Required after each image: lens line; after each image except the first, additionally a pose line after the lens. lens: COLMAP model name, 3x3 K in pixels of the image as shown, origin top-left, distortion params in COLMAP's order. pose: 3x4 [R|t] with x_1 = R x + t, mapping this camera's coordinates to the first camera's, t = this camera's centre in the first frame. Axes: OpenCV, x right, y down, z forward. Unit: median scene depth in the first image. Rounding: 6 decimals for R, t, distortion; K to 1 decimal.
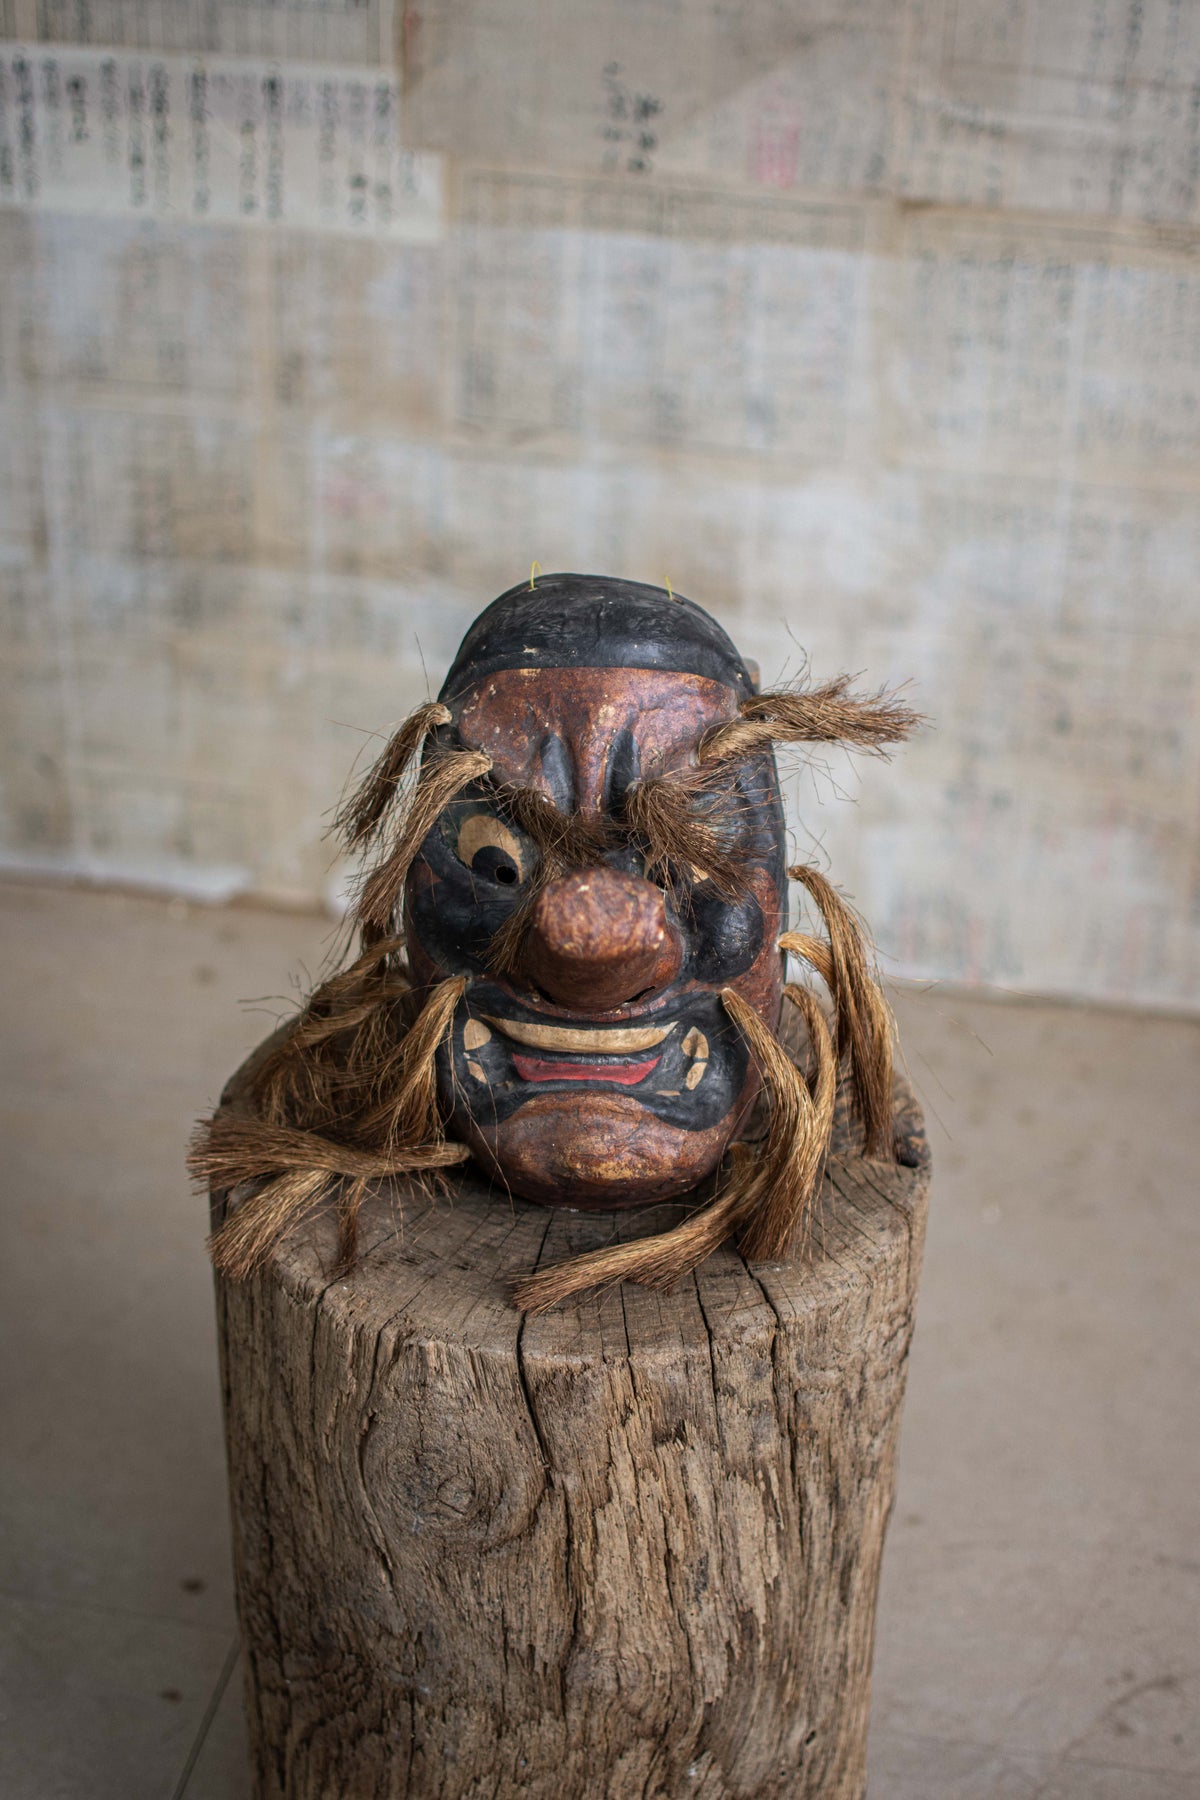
lens RADIAL K [[2961.1, 0, 594.4], [0, 2961.1, 900.8], [0, 0, 1]] dist [-0.076802, 0.000000]
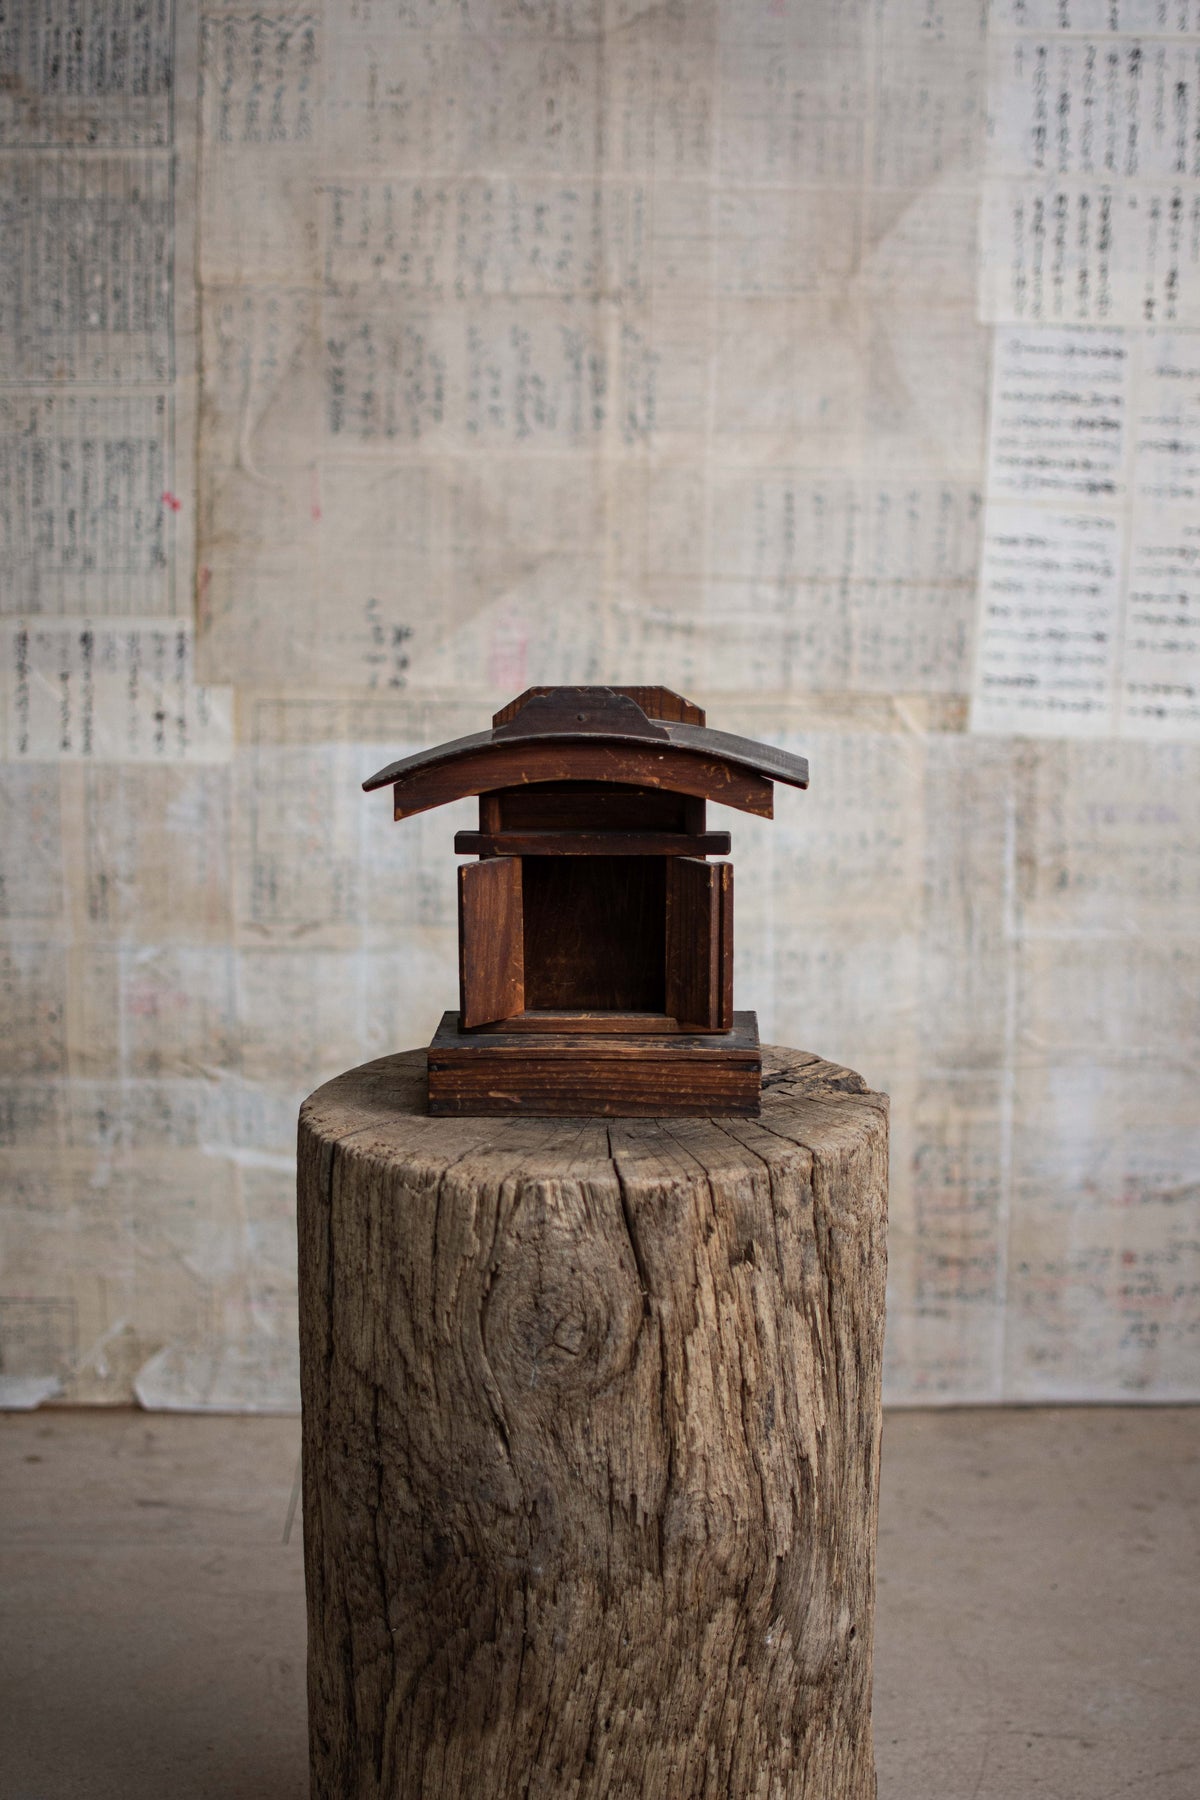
lens RADIAL K [[2961.1, 0, 527.6], [0, 2961.1, 788.4], [0, 0, 1]] dist [-0.076802, 0.000000]
pose [[0.981685, -0.052123, 0.183243, -0.264175], [0.120503, 0.914873, -0.385340, 0.446571], [-0.147559, 0.400364, 0.904398, -0.157877]]
